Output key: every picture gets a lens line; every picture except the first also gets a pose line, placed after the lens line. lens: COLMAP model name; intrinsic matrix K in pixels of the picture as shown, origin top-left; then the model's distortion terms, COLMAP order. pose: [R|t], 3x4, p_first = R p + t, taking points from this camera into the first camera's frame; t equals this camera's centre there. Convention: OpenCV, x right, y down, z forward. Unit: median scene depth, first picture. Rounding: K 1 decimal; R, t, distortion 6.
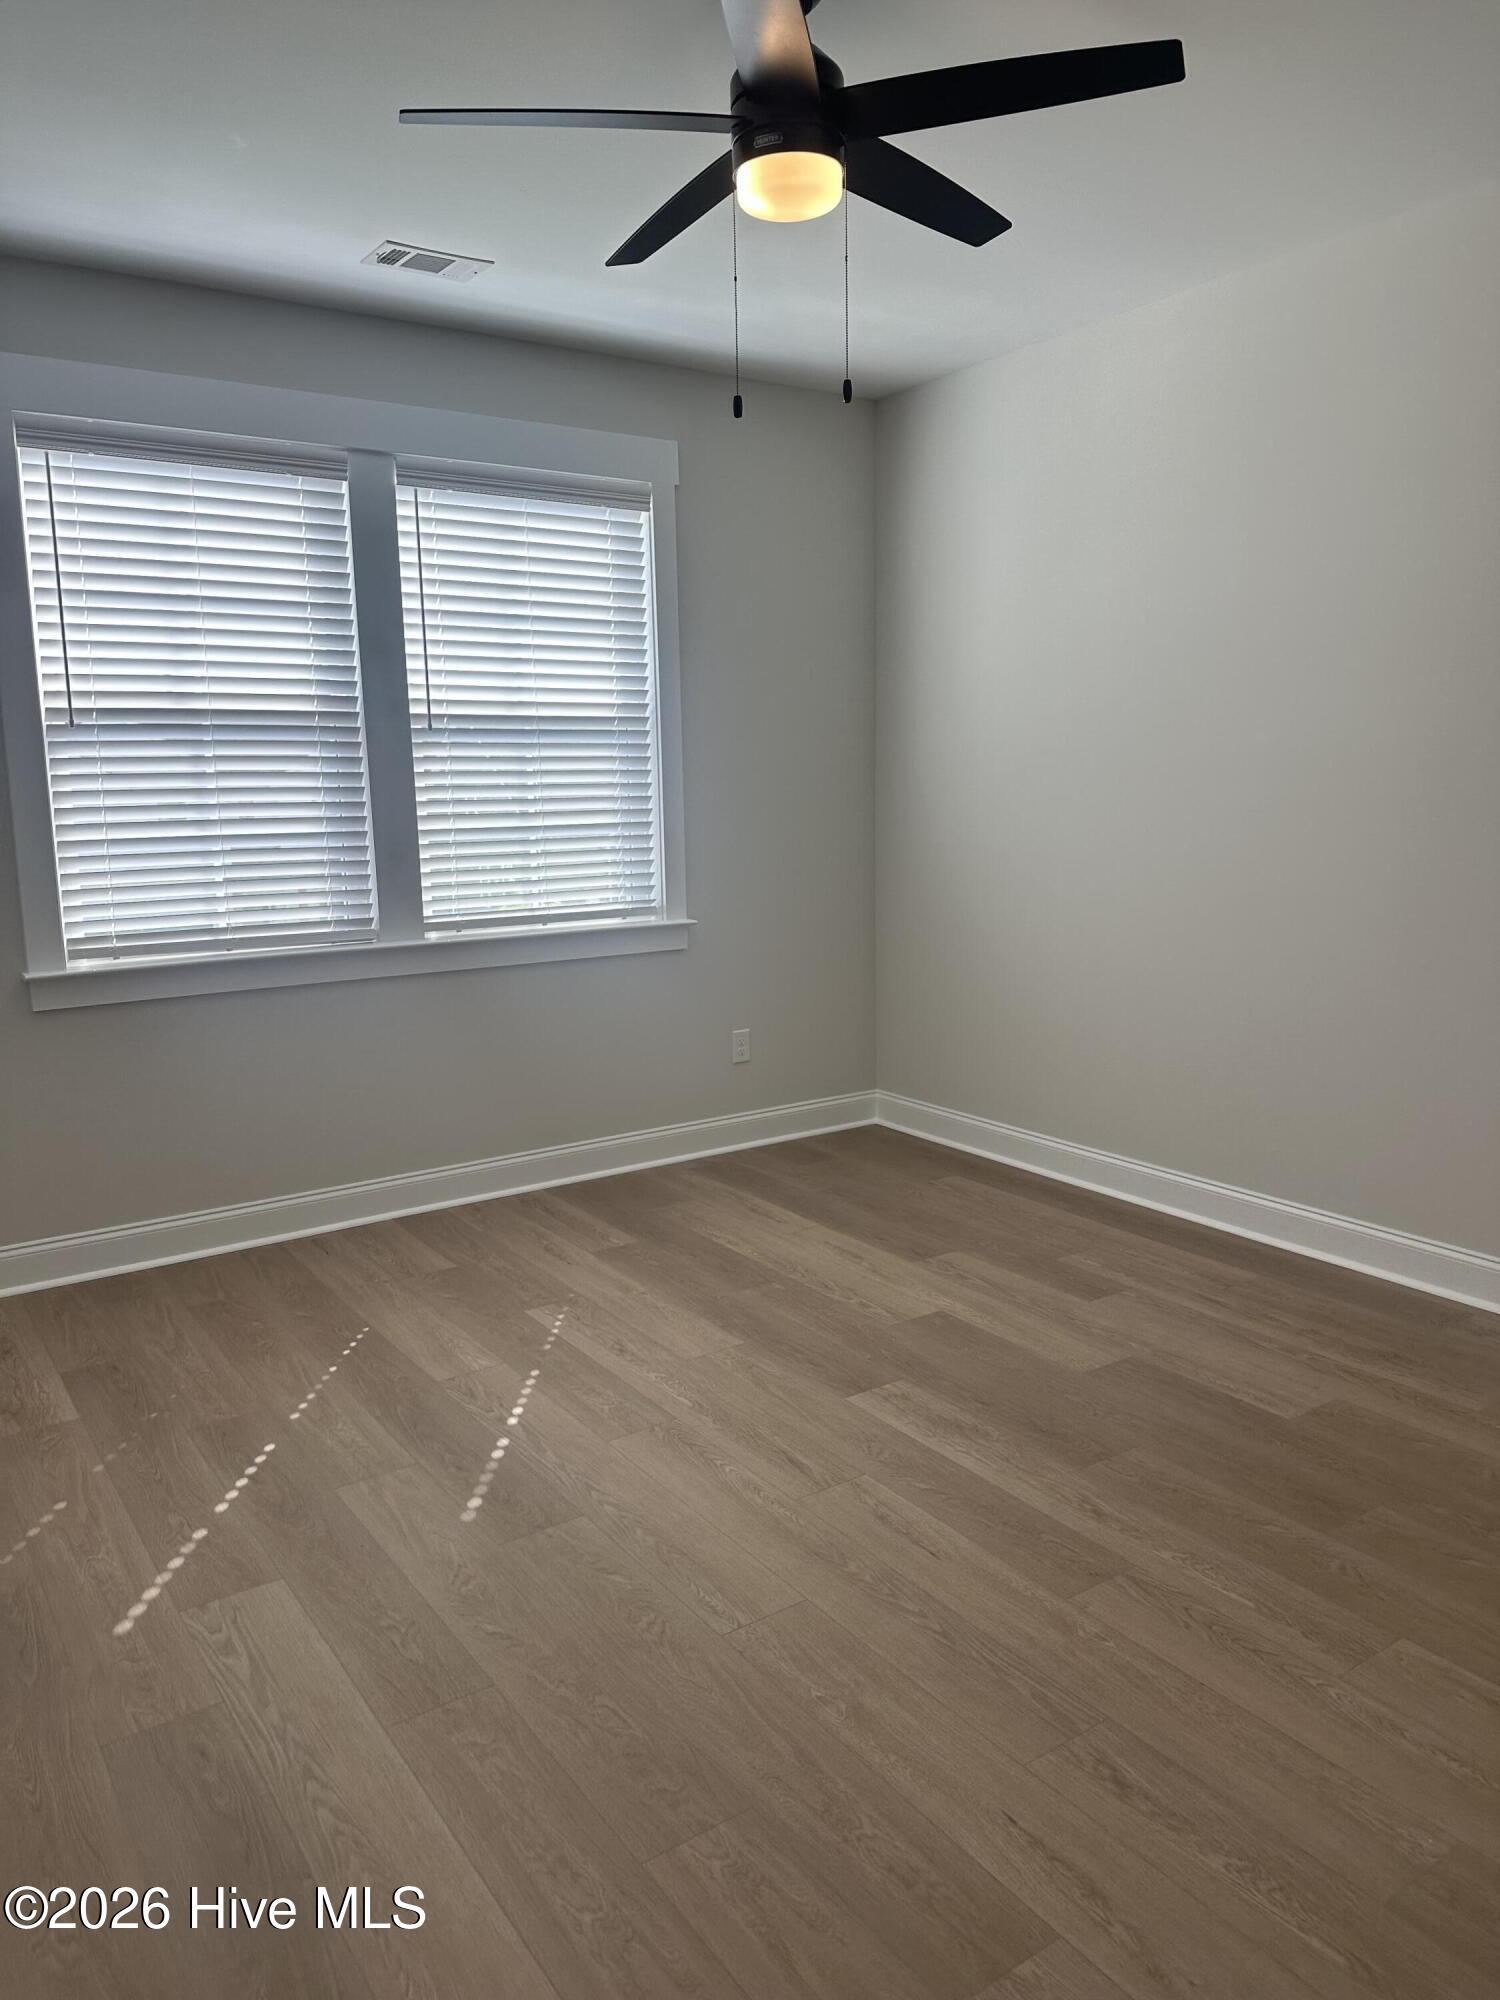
lens RADIAL K [[1419.6, 0, 717.9], [0, 1419.6, 981.5], [0, 0, 1]] dist [0.024593, -0.021228]
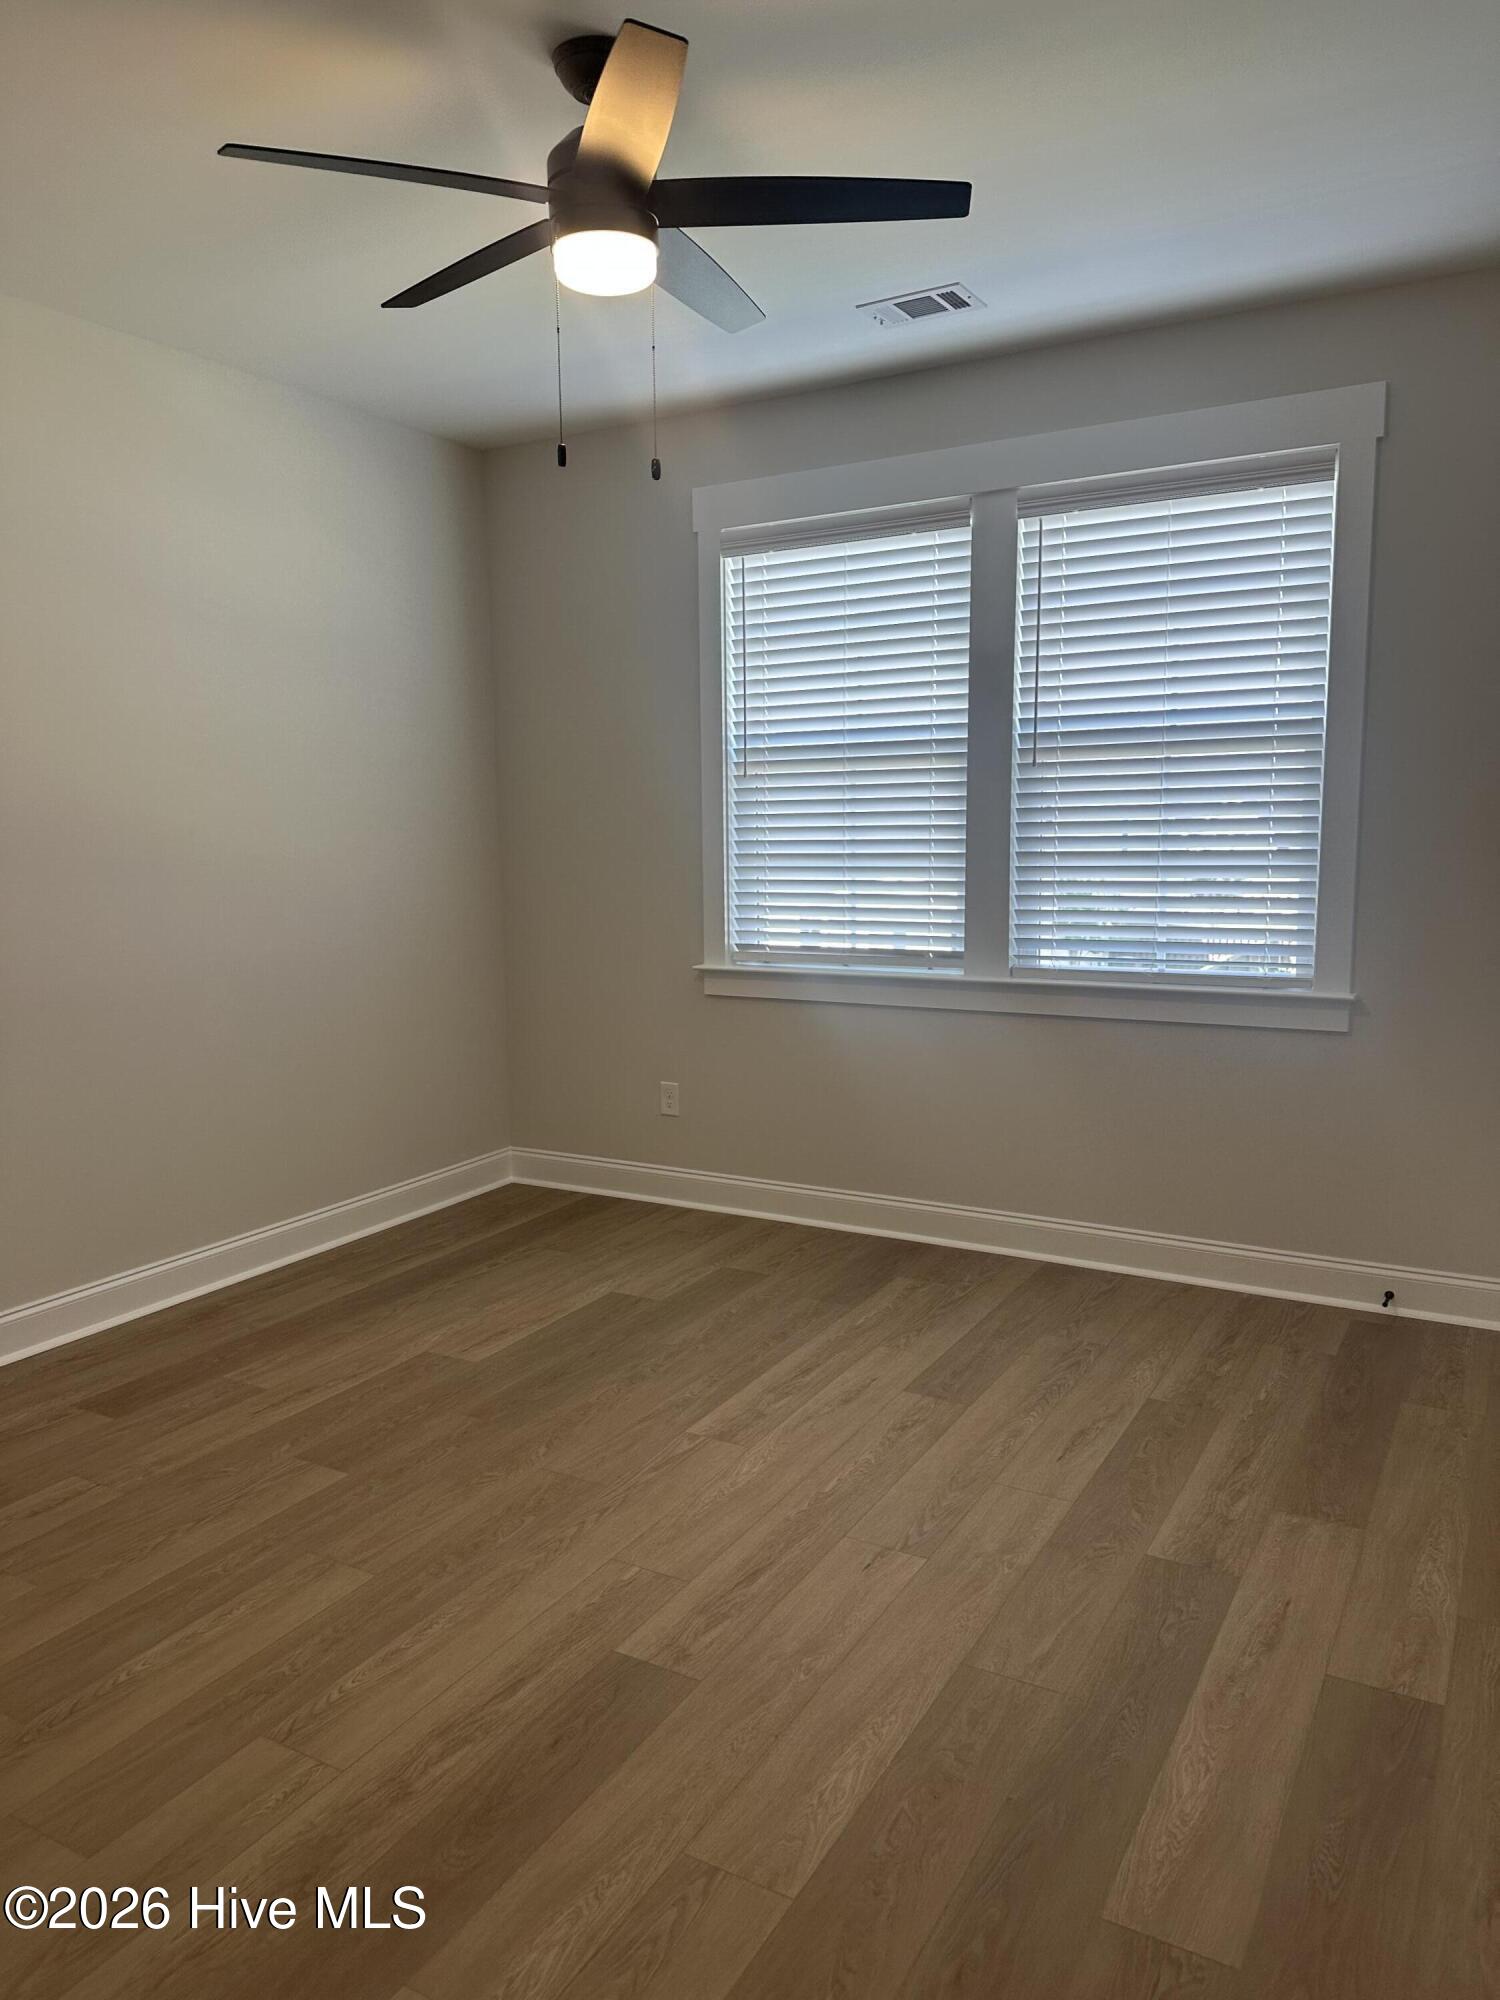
lens RADIAL K [[1419.6, 0, 782.2], [0, 1419.6, 992.2], [0, 0, 1]] dist [0.024593, -0.021228]
pose [[0.437471, 0.118551, -0.891384, 0.626578], [-0.124537, 0.989707, 0.070508, -0.072532], [0.890567, 0.080165, 0.447732, 0.438885]]
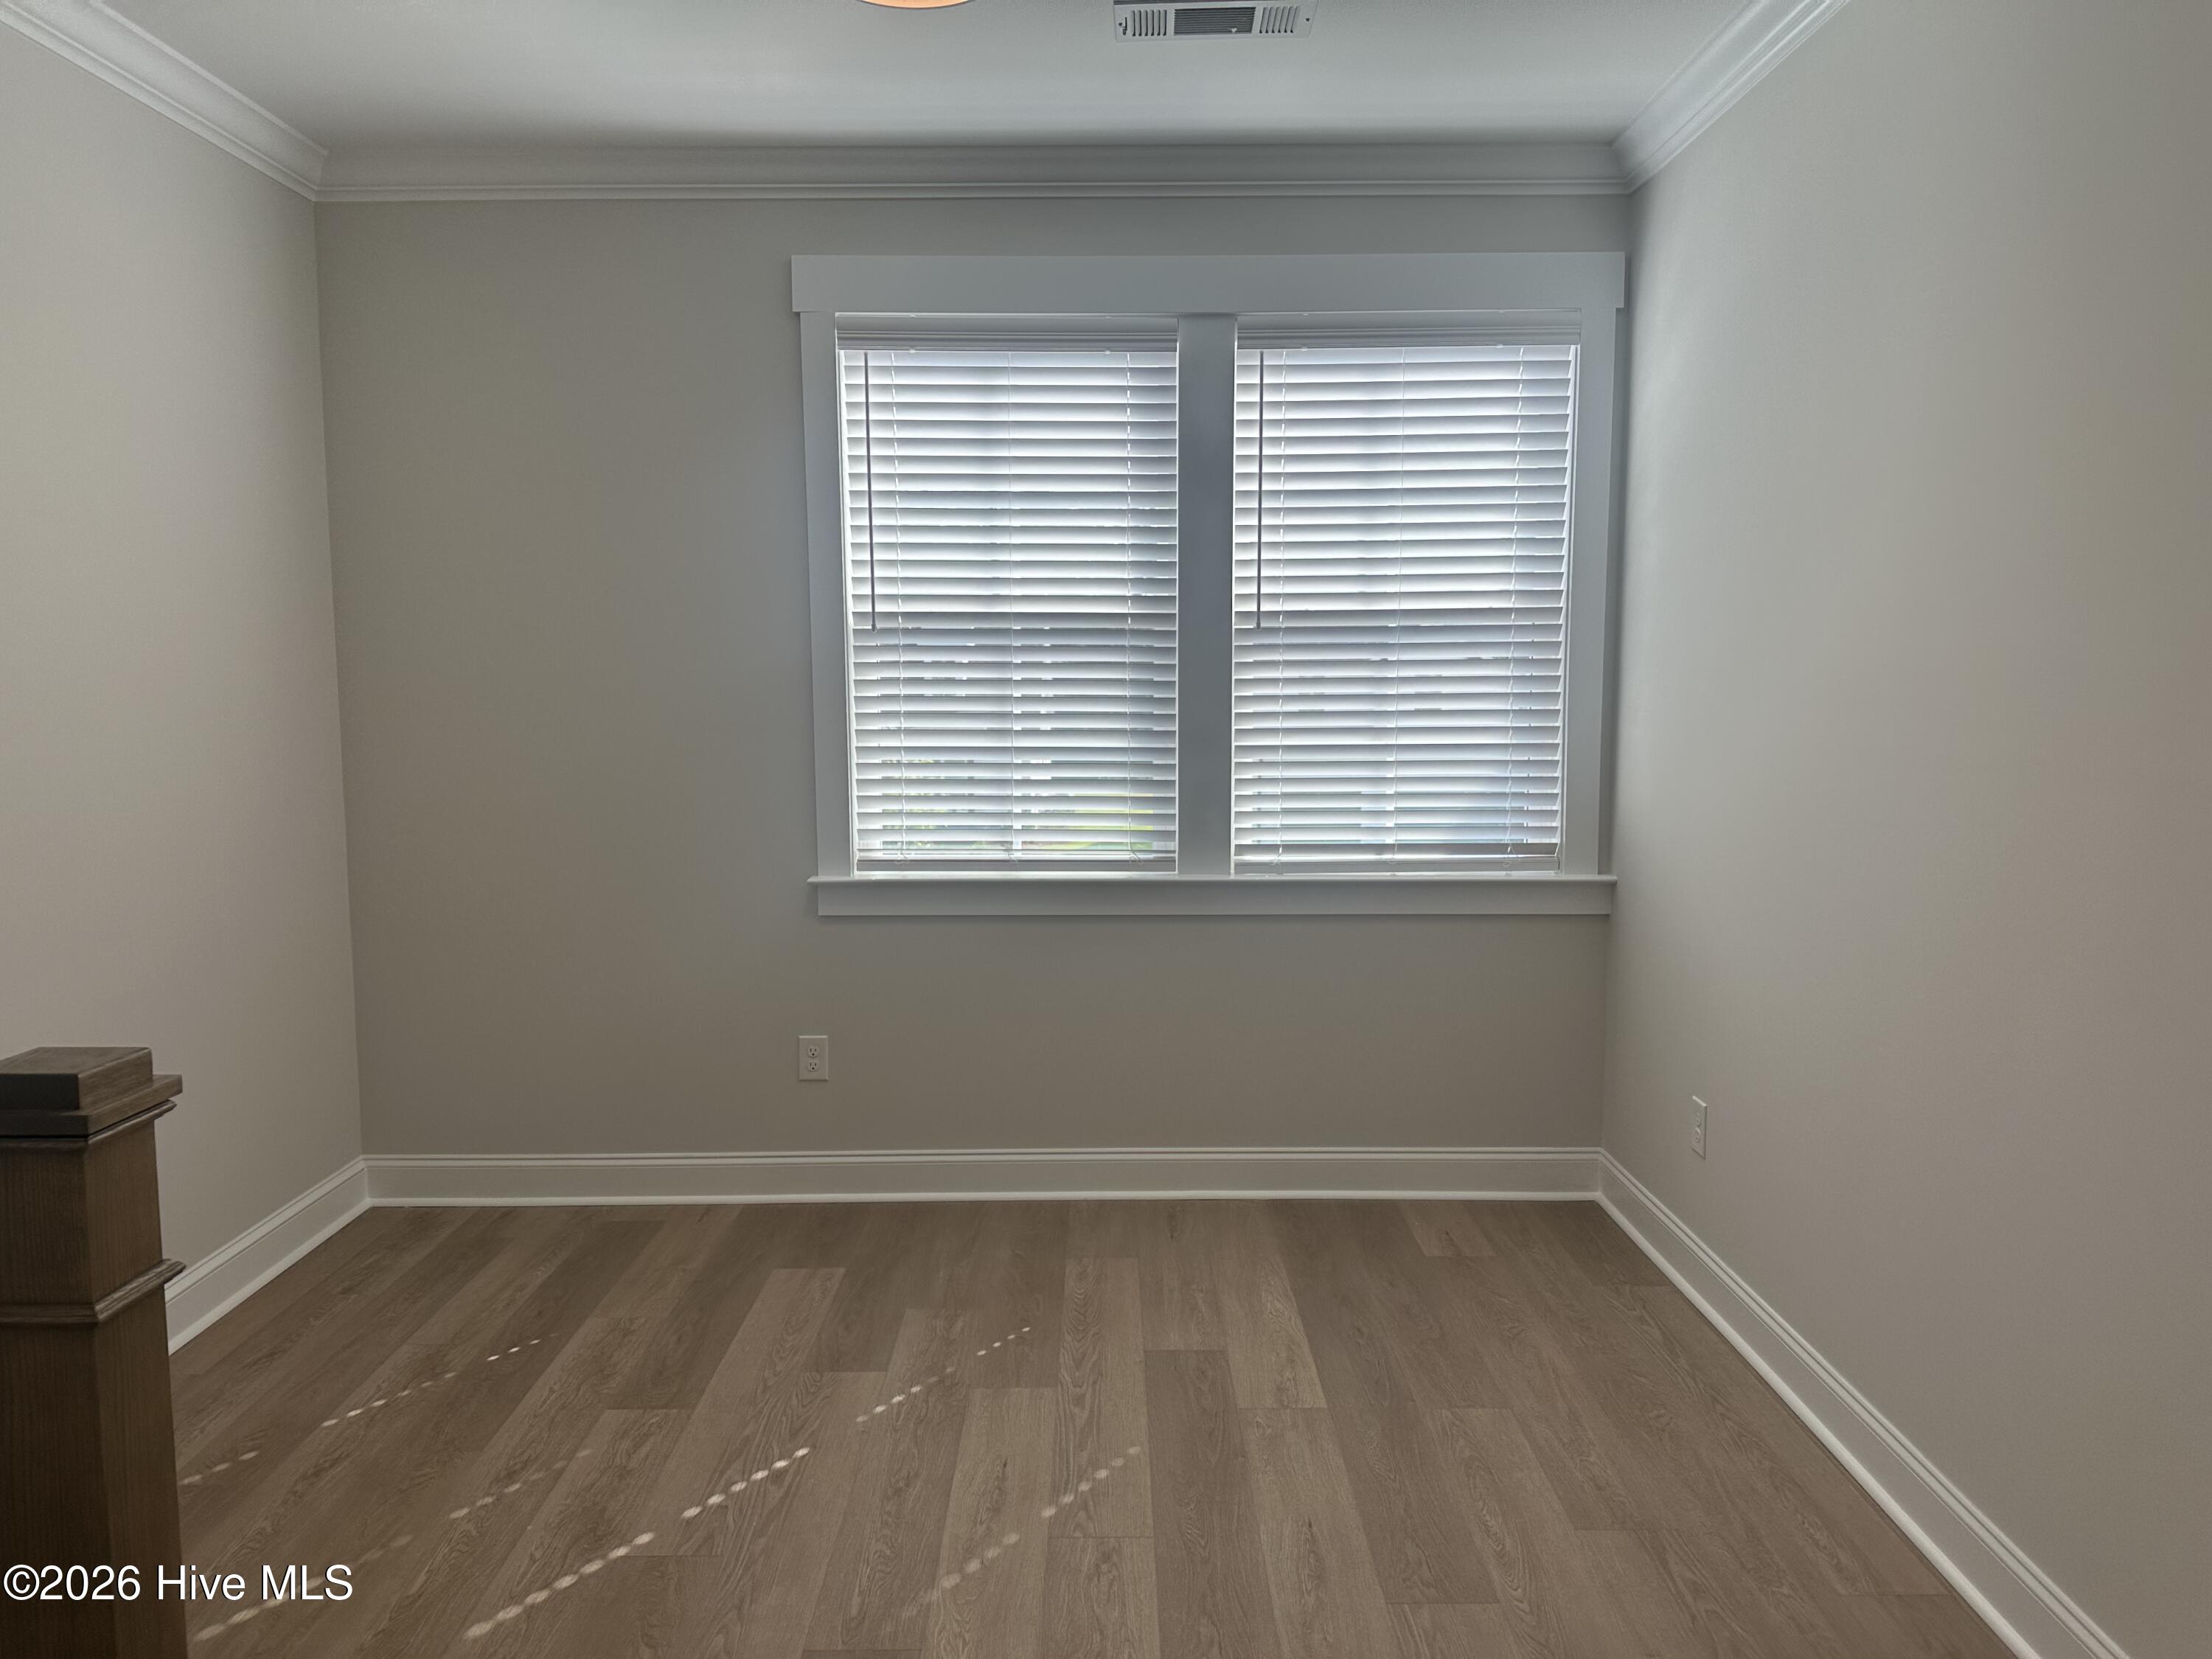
lens RADIAL K [[1570.0, 0, 1108.0], [0, 1570.0, 824.8], [0, 0, 1]] dist [0.024593, -0.021228]
pose [[0.822699, 0.059294, -0.565376, 0.268106], [-0.088385, 0.995793, -0.024179, -0.031315], [0.561564, 0.069863, 0.824479, 0.189654]]
